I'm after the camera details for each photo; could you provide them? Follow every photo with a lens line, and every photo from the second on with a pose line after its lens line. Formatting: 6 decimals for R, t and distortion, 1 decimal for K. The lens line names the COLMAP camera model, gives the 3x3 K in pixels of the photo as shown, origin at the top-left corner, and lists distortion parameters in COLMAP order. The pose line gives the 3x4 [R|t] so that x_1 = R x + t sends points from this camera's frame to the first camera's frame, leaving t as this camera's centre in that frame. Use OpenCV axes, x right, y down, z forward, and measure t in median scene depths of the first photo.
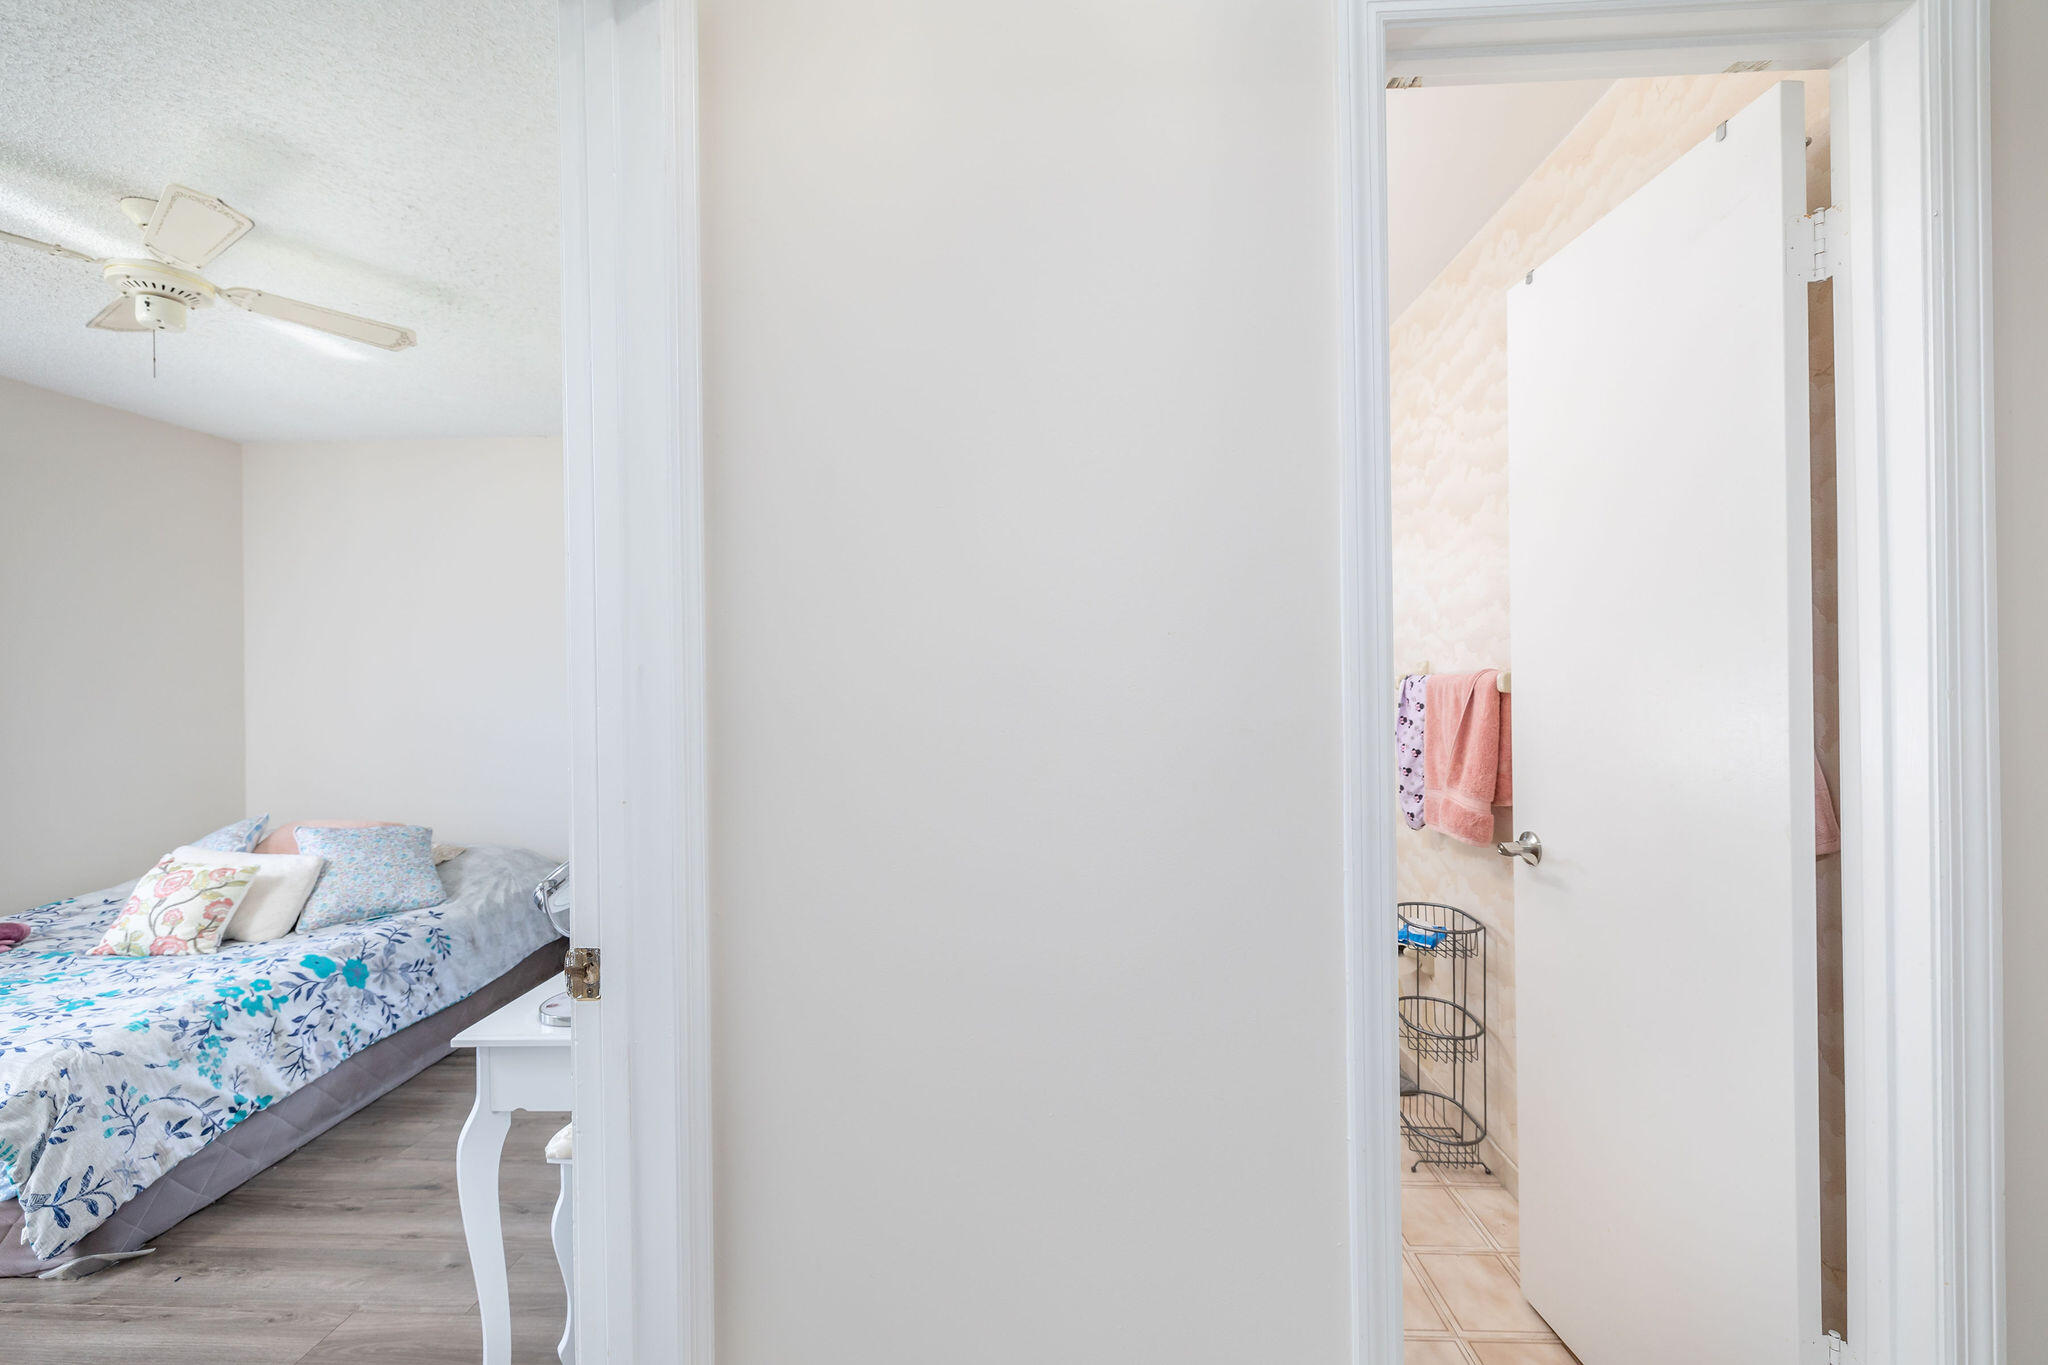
lens RADIAL K [[863.1, 0, 1021.3], [0, 863.1, 672.0], [0, 0, 1]] dist [0.001968, -0.000850]
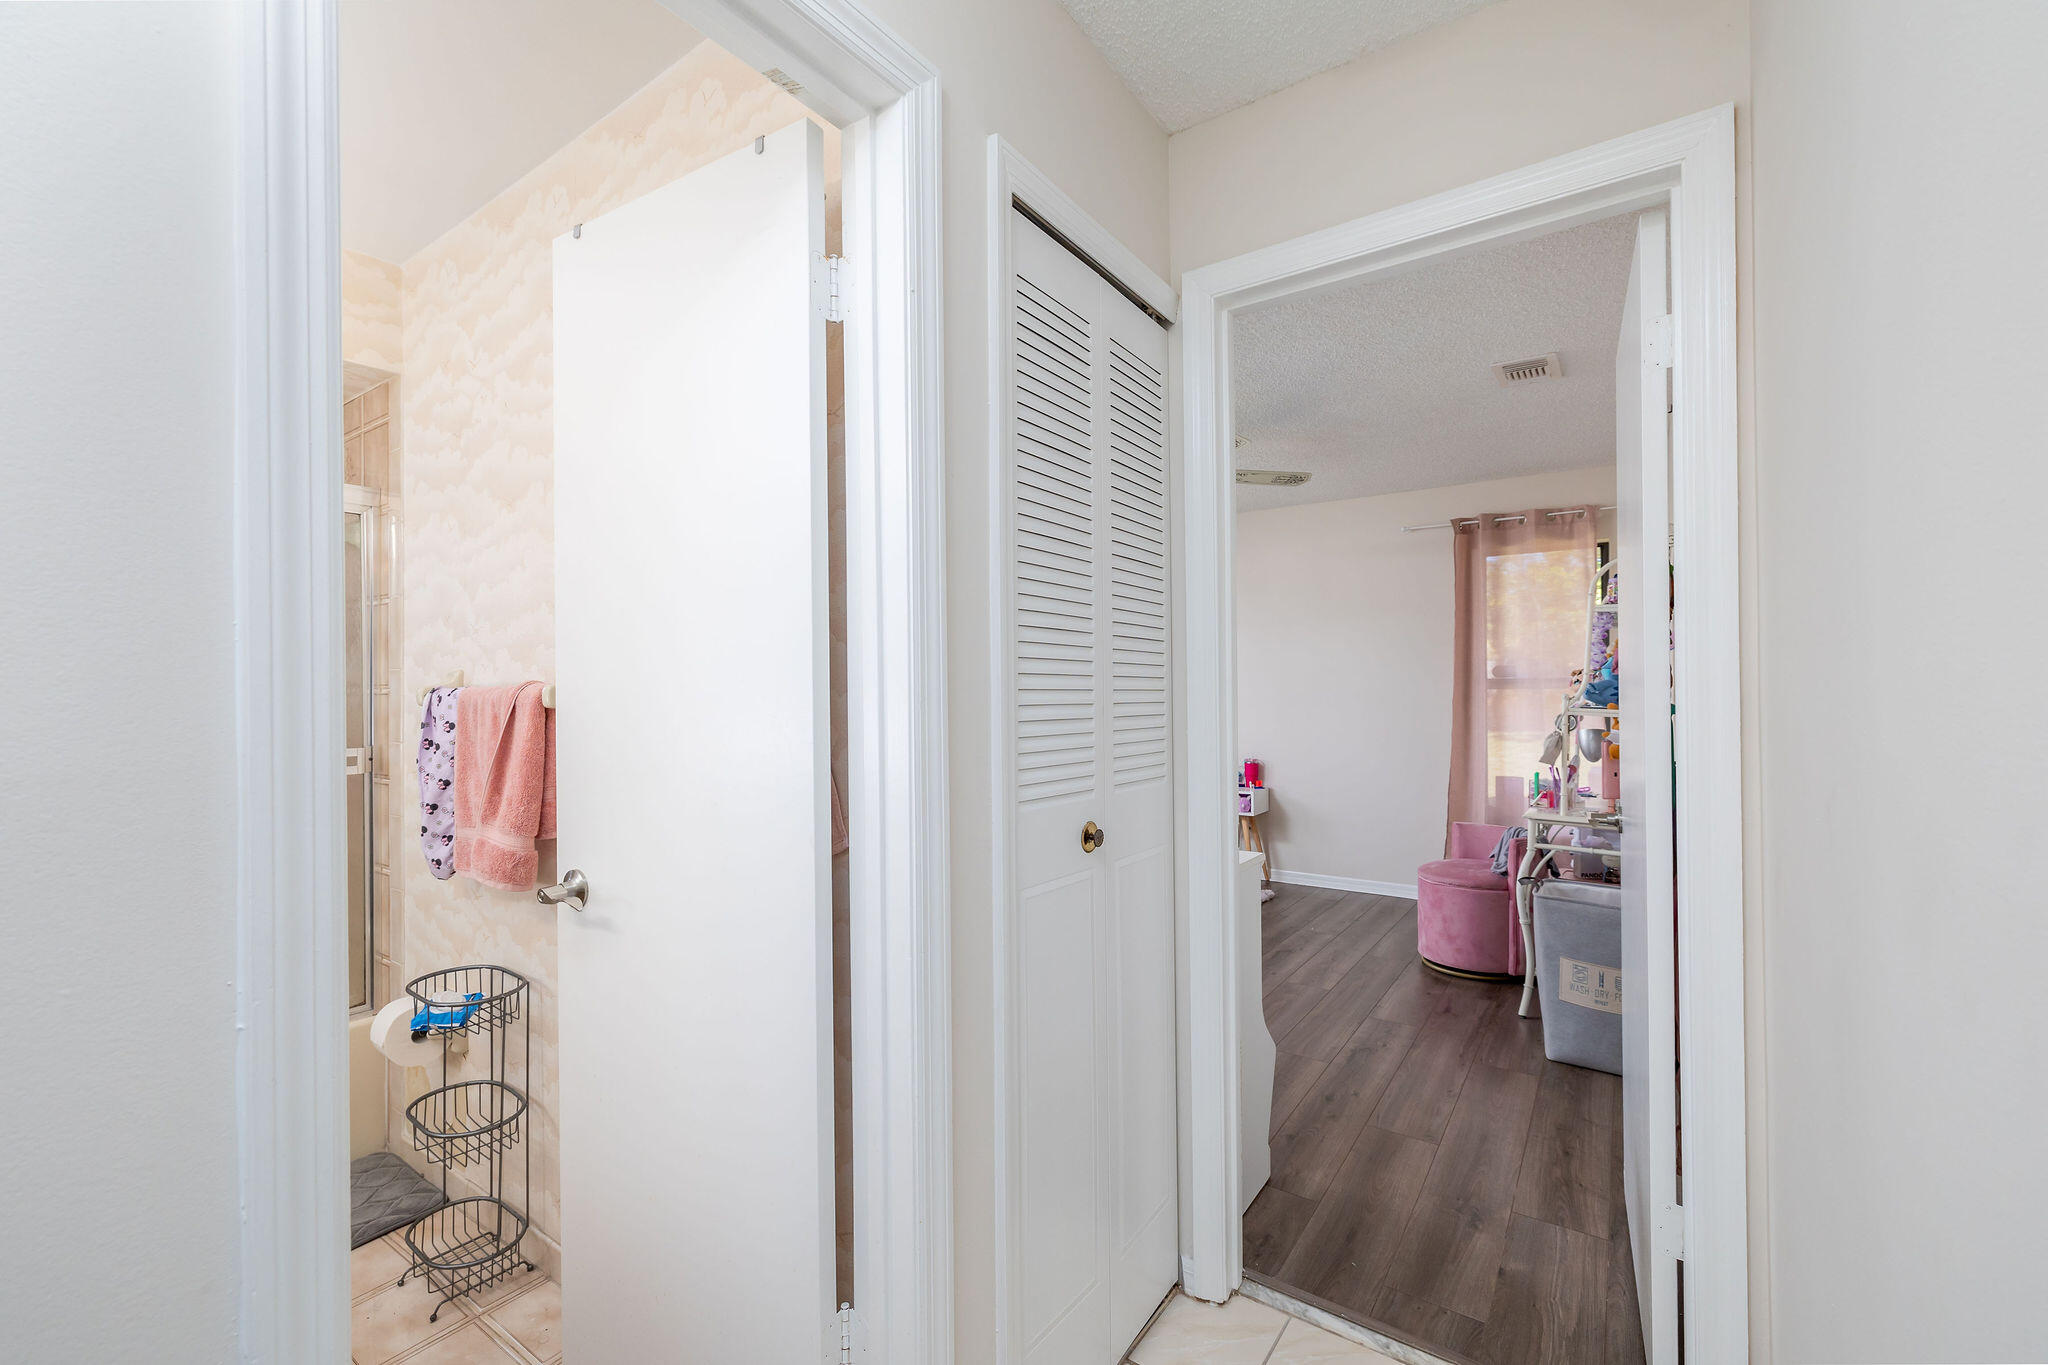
lens RADIAL K [[863.1, 0, 1020.1], [0, 863.1, 686.0], [0, 0, 1]] dist [0.001968, -0.000850]
pose [[0.545821, 0.000517, 0.837902, 0.085074], [-0.002606, 0.999996, 0.001080, -0.000335], [-0.837898, -0.002773, 0.545820, 0.124025]]
